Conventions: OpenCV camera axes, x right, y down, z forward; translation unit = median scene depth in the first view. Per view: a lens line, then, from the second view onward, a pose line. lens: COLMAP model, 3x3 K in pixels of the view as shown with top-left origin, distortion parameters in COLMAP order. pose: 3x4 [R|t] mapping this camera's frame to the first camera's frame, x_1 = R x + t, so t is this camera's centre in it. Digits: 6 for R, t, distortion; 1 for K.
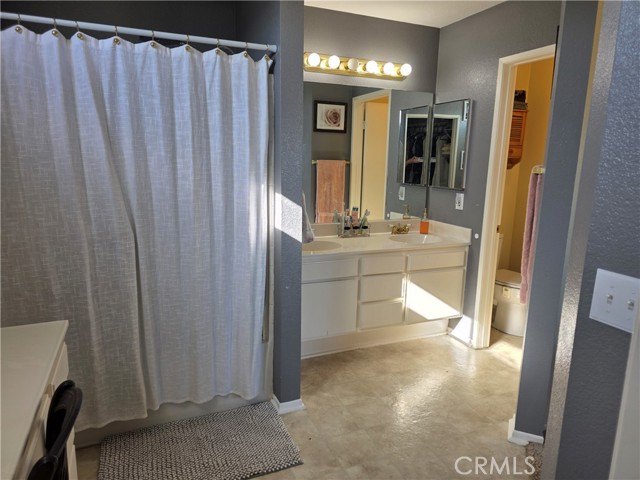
lens RADIAL K [[427.9, 0, 323.6], [0, 427.9, 241.7], [0, 0, 1]] dist [0.051018, -0.055448]
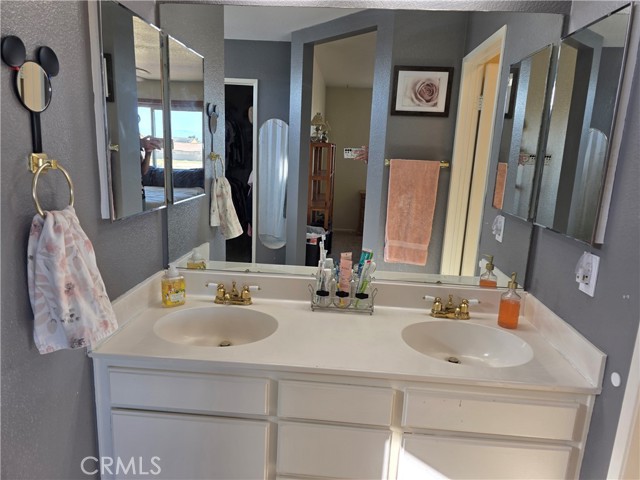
lens RADIAL K [[427.9, 0, 319.7], [0, 427.9, 241.5], [0, 0, 1]] dist [0.051018, -0.055448]
pose [[0.890217, 0.114100, -0.441016, 0.189734], [-0.111387, 0.993257, 0.032137, -0.076523], [0.441709, 0.020514, 0.896924, 0.376691]]
